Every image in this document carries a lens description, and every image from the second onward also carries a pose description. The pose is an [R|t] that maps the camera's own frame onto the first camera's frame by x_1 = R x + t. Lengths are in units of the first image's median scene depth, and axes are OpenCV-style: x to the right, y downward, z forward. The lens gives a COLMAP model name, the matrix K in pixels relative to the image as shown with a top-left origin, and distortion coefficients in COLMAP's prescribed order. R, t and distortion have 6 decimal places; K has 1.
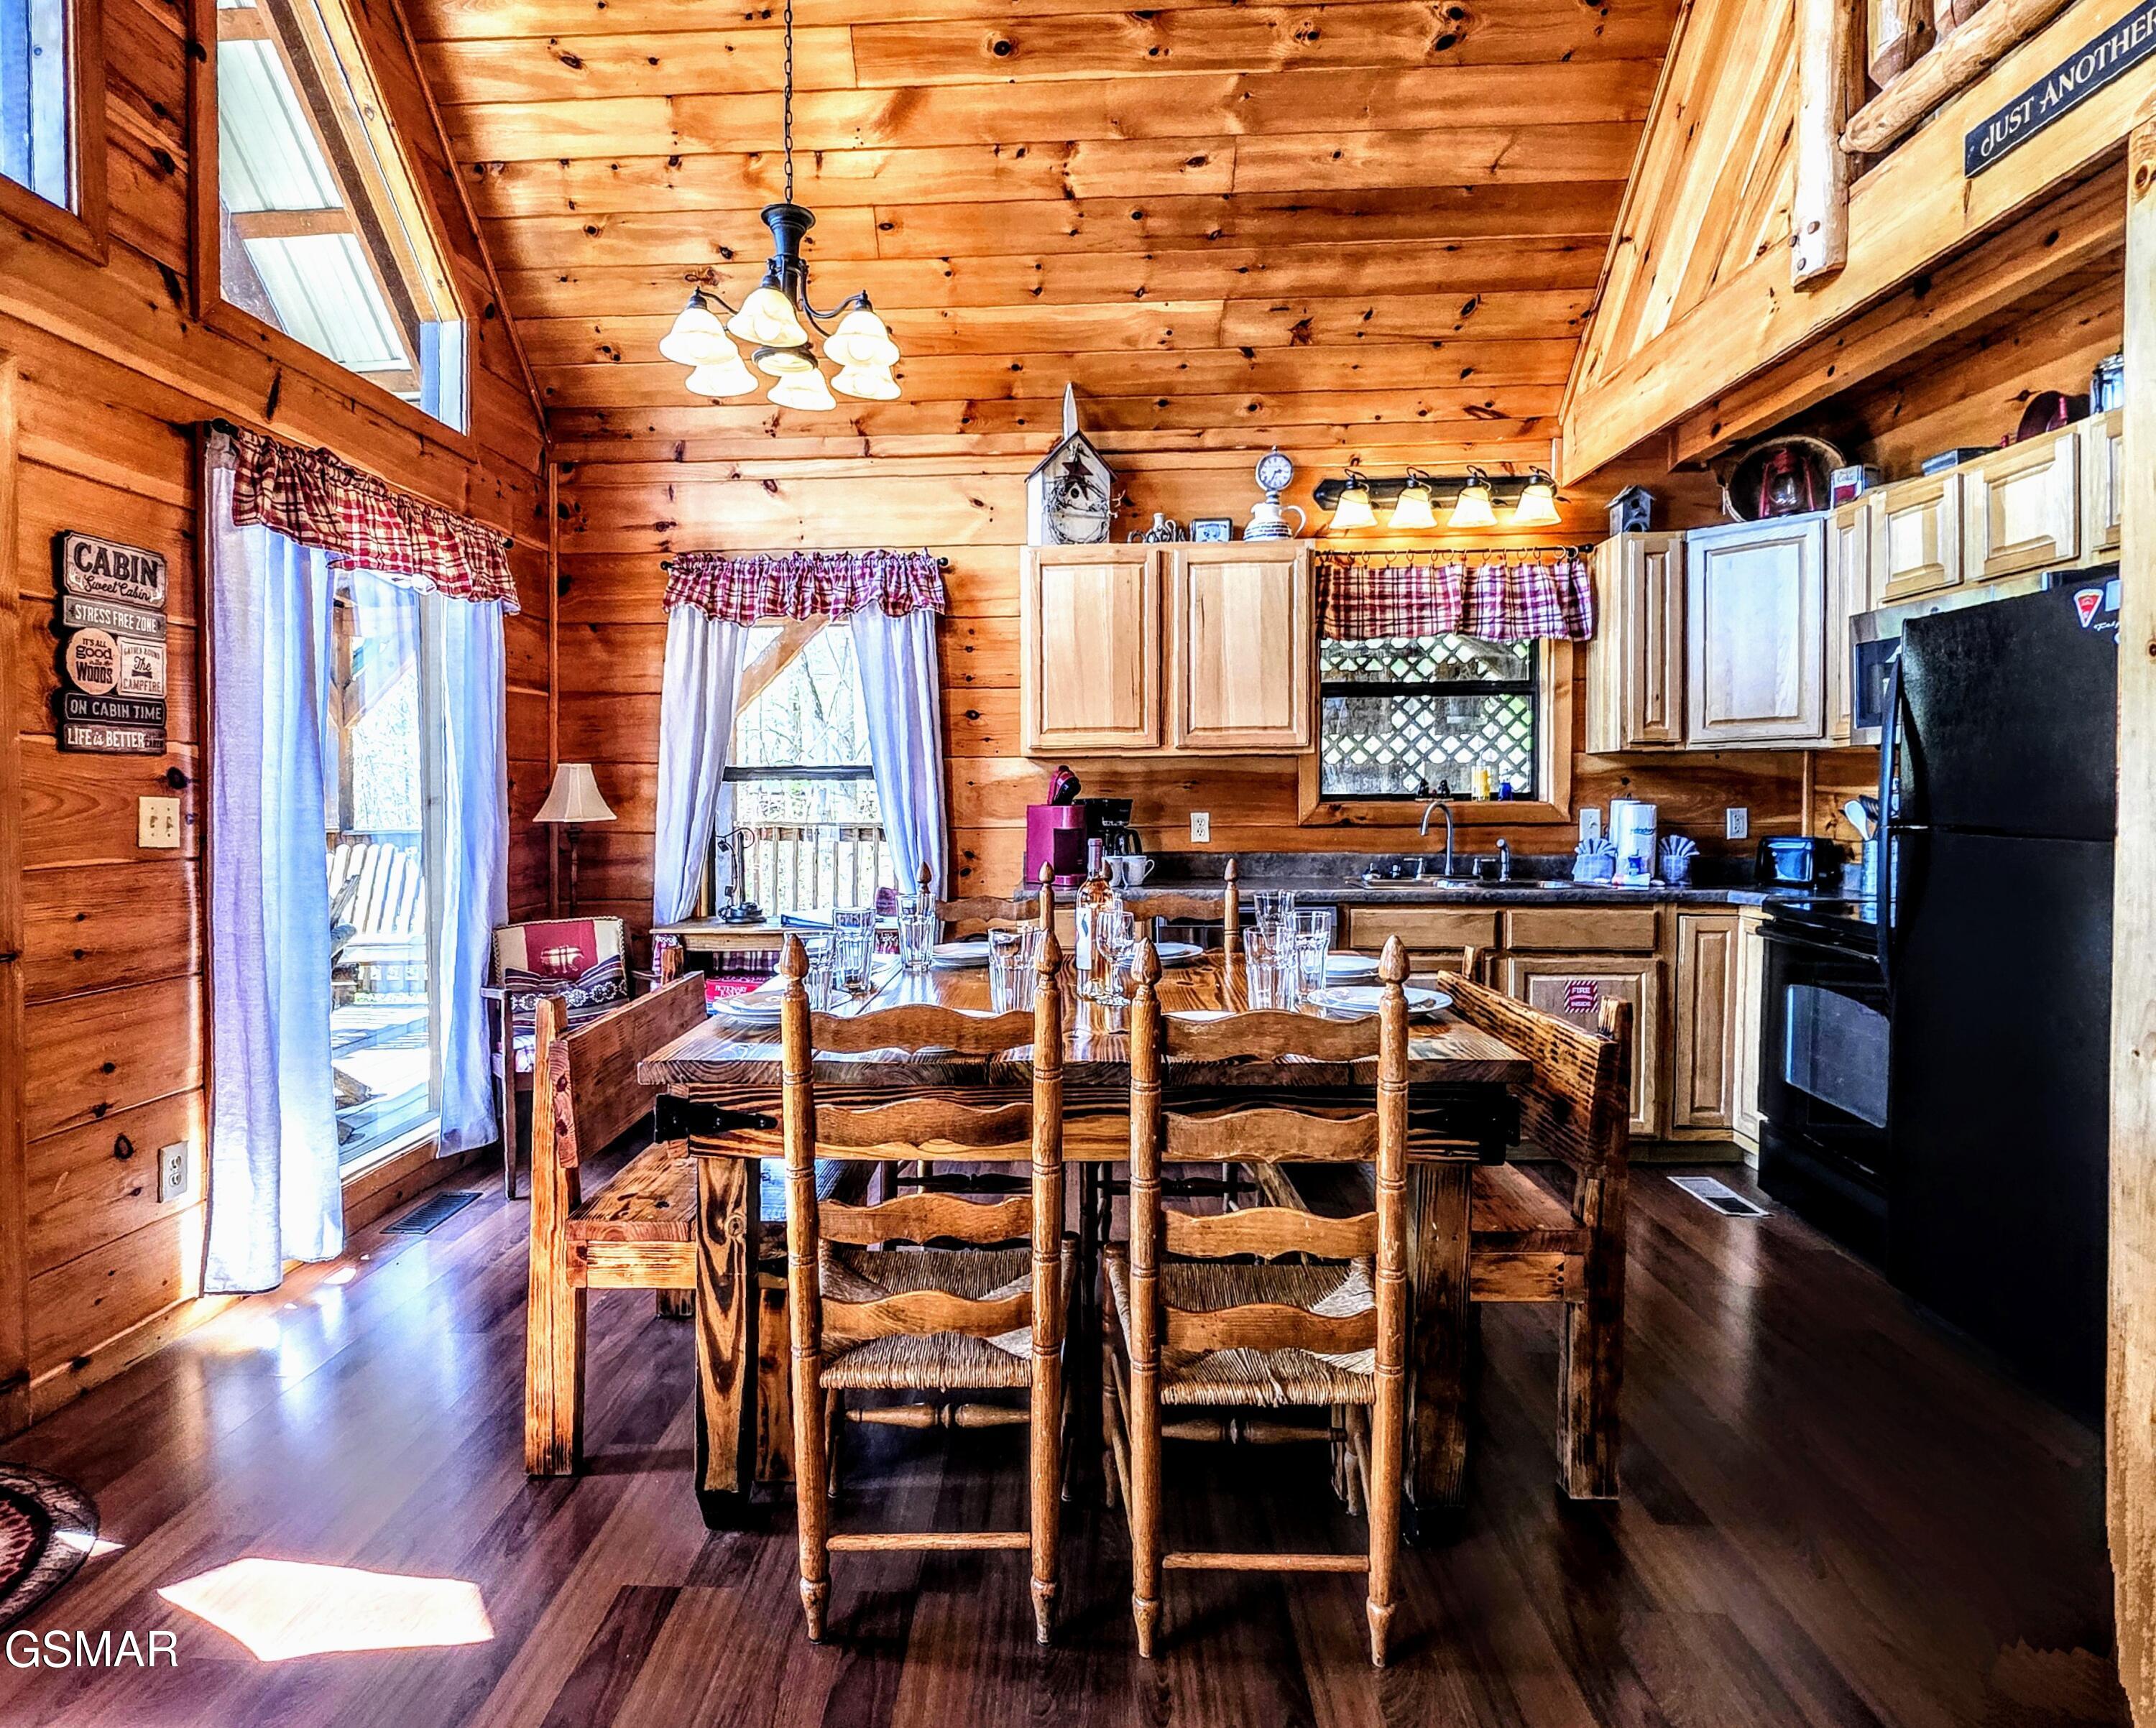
lens RADIAL K [[1205.1, 0, 1023.7], [0, 1205.1, 834.2], [0, 0, 1]] dist [-0.000546, 0.001295]
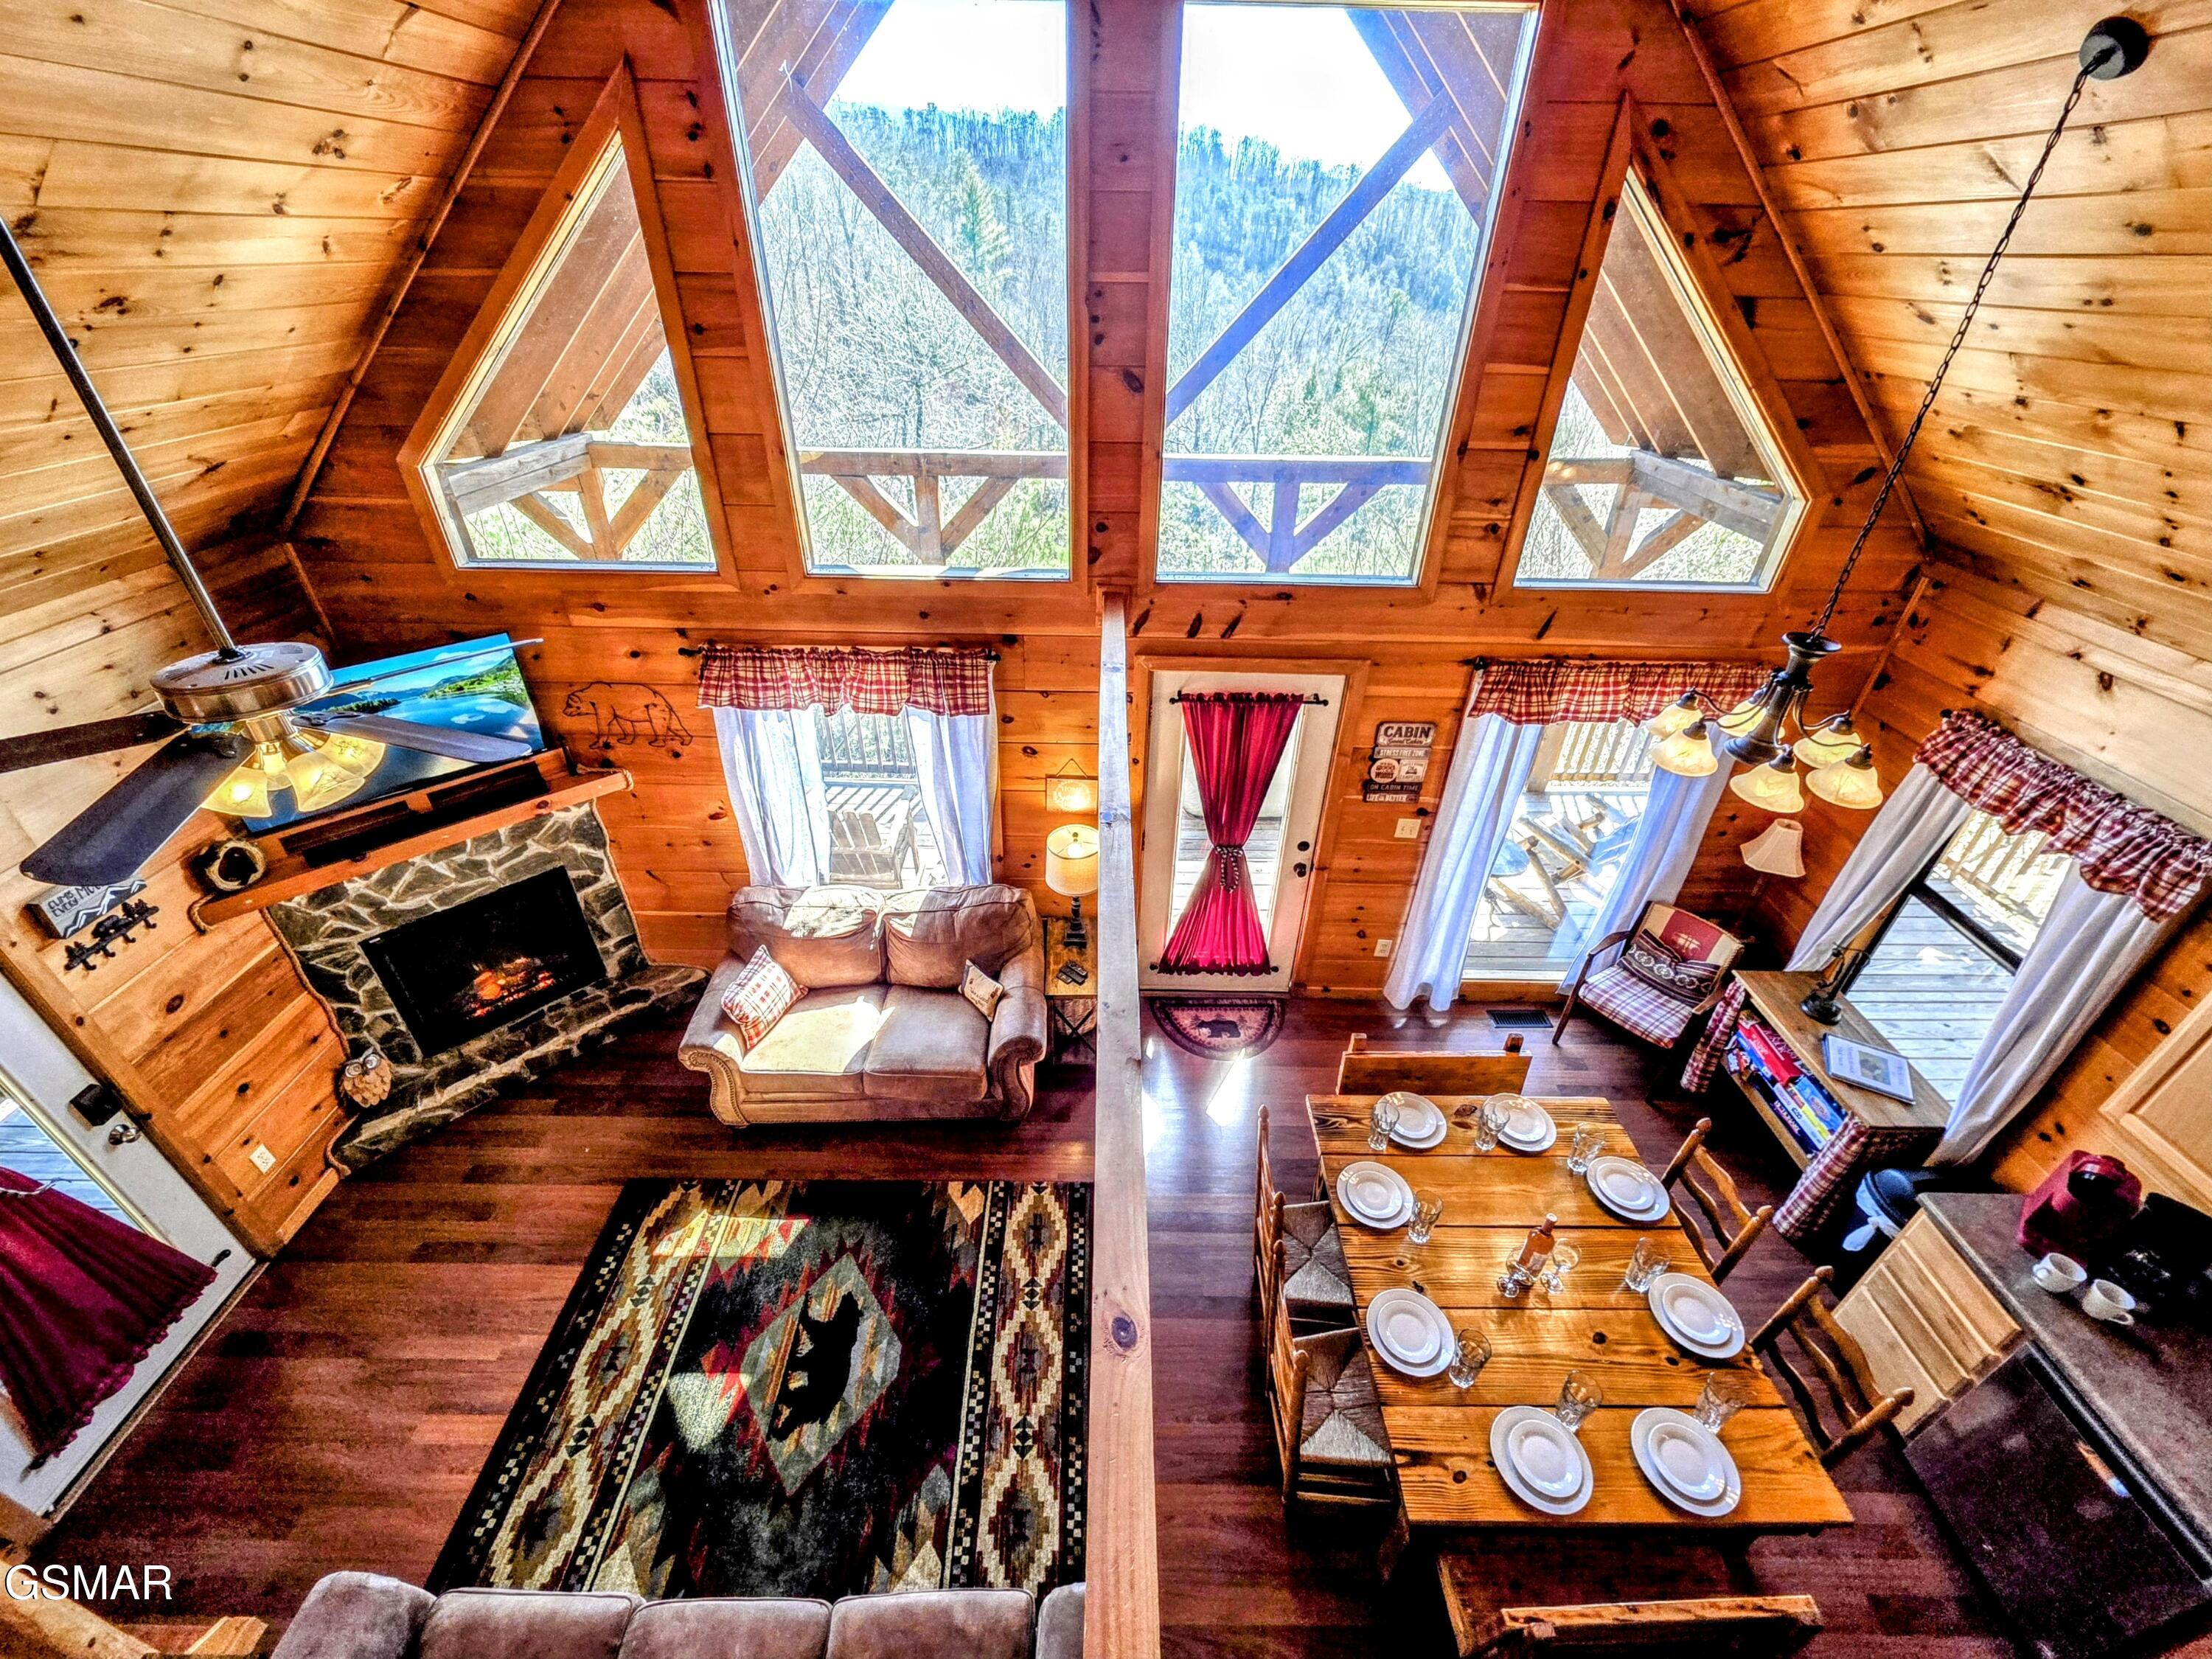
lens RADIAL K [[903.2, 0, 1108.6], [0, 903.2, 829.8], [0, 0, 1]] dist [0.002126, -0.001532]
pose [[0.044953, 0.561023, -0.826579, 0.401293], [-0.037730, 0.827779, 0.559785, -0.572210], [0.998276, 0.006022, 0.058379, 0.211900]]
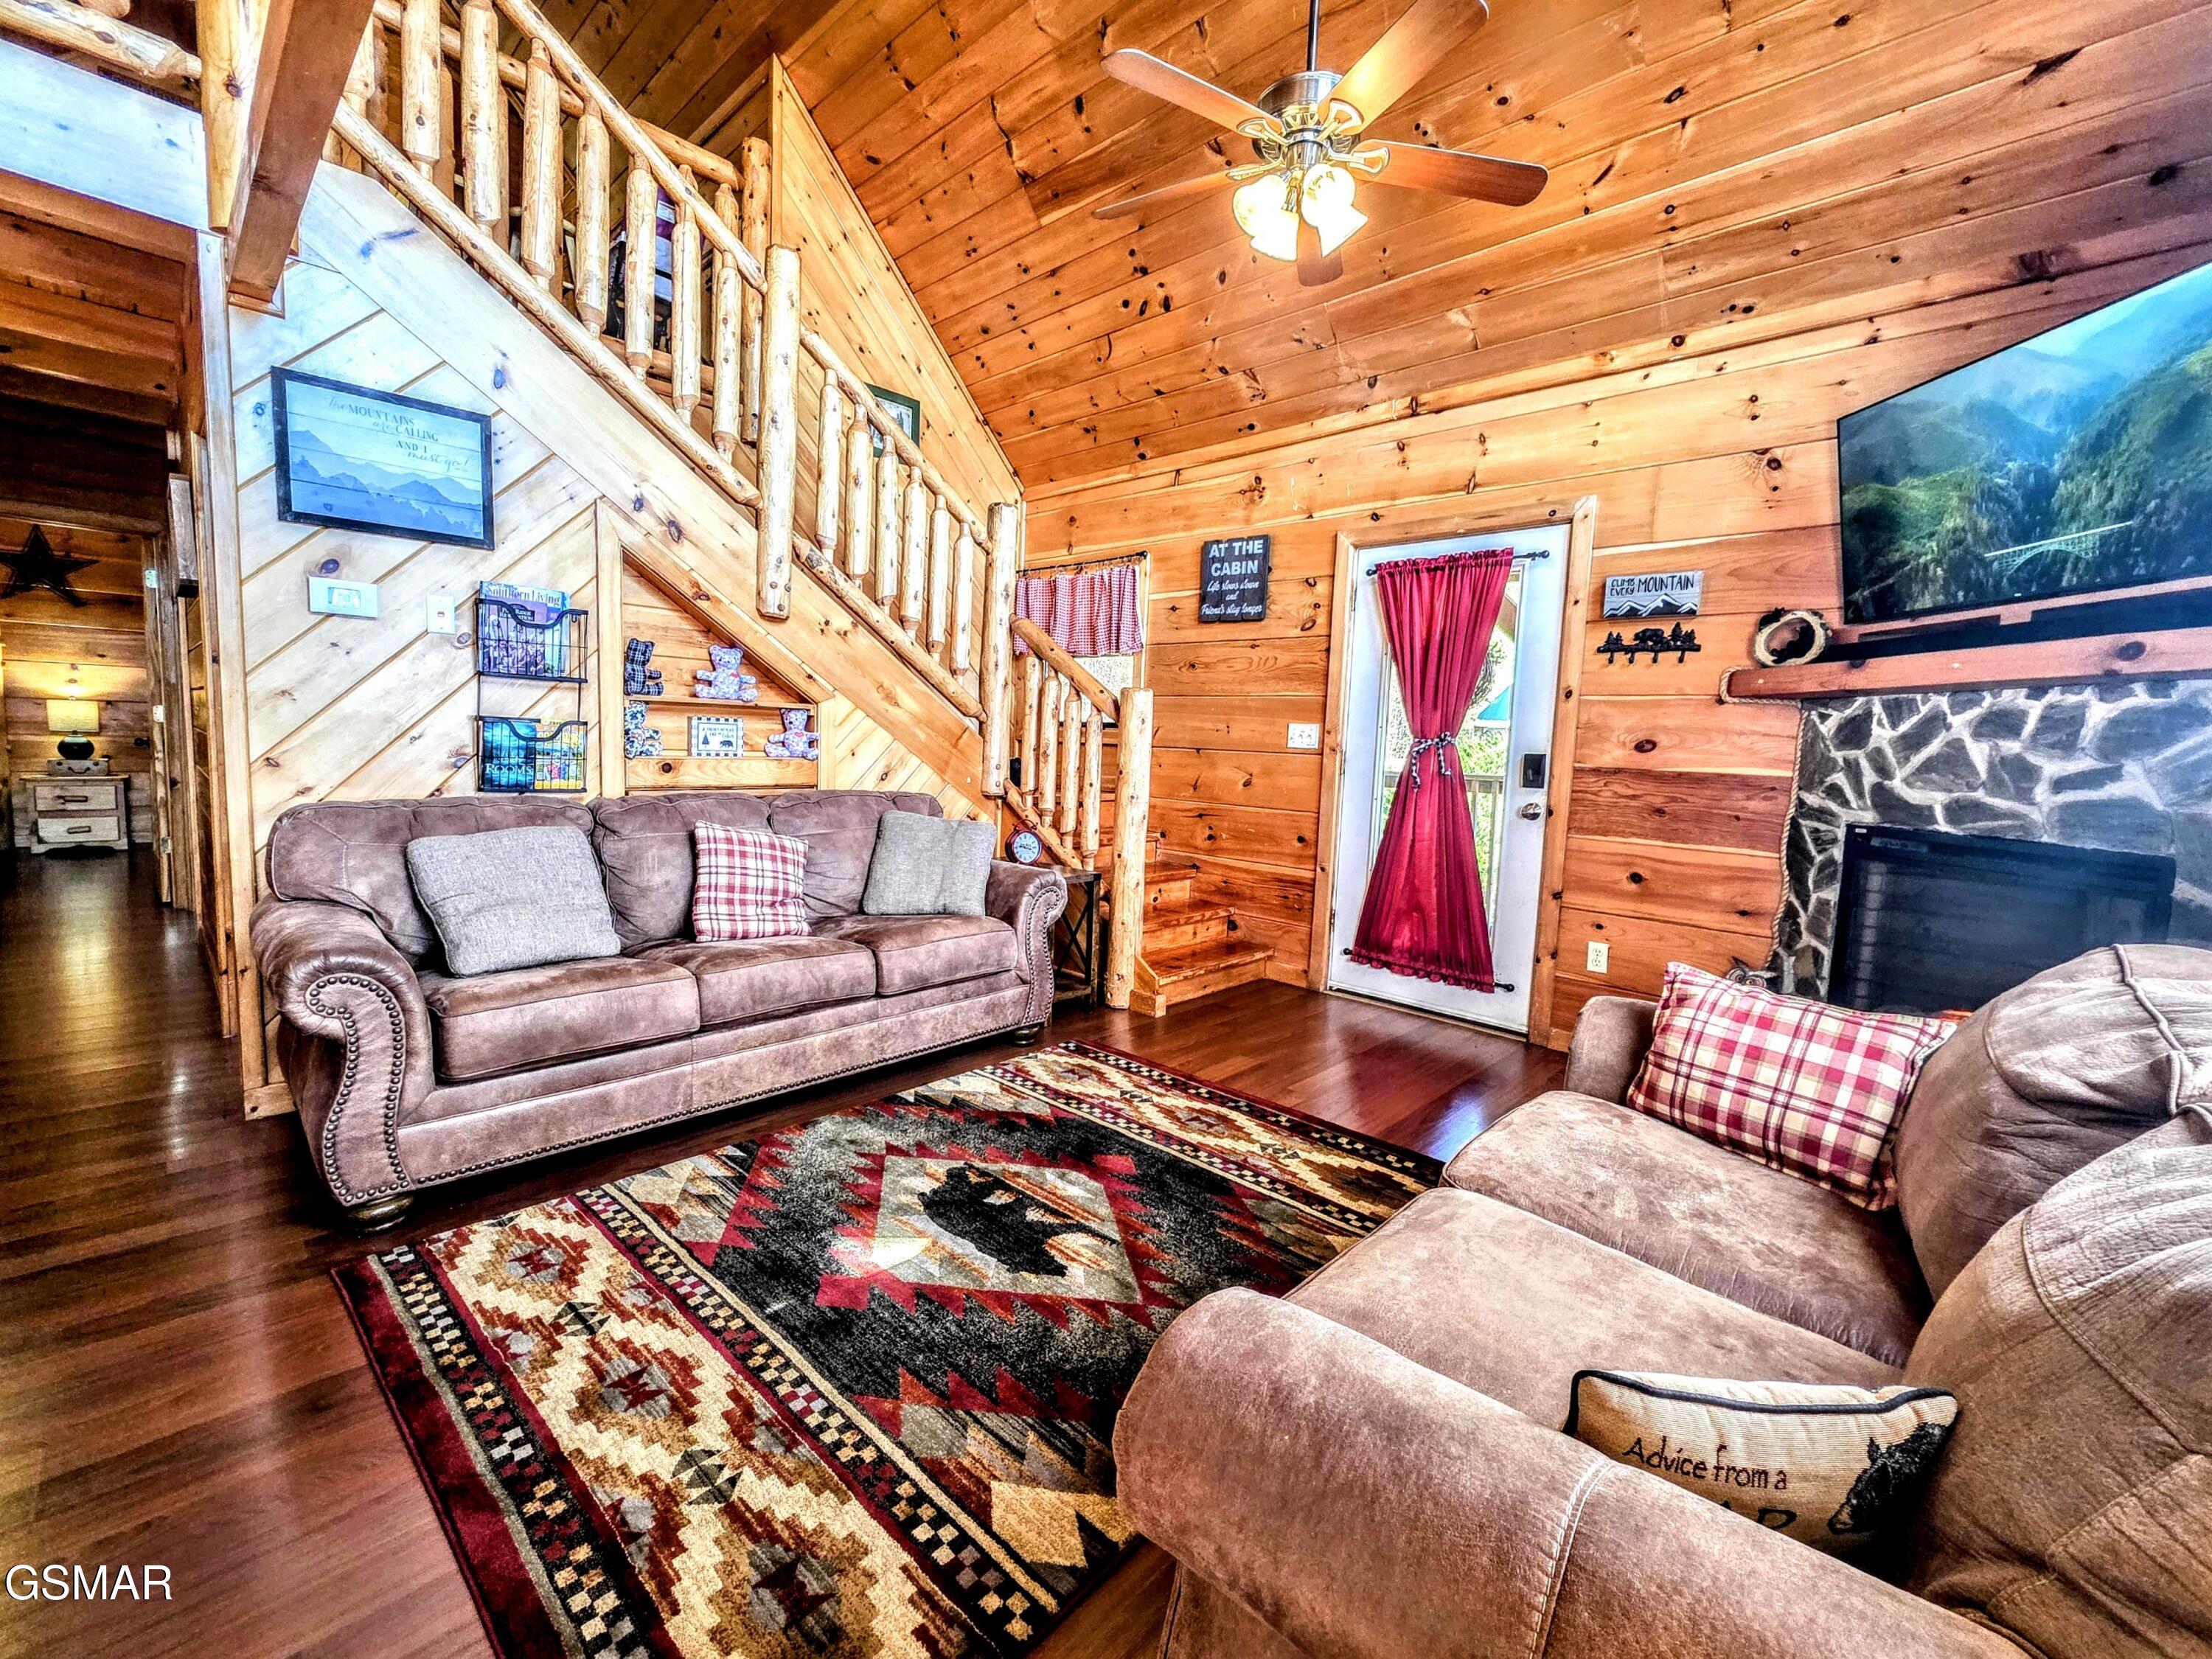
lens RADIAL K [[903.2, 0, 1106.0], [0, 903.2, 819.2], [0, 0, 1]] dist [0.002126, -0.001532]
pose [[-0.762847, -0.077597, 0.641906, -0.361603], [-0.010204, 0.994094, 0.108045, 0.017642], [-0.646499, 0.075872, -0.759133, 0.324784]]
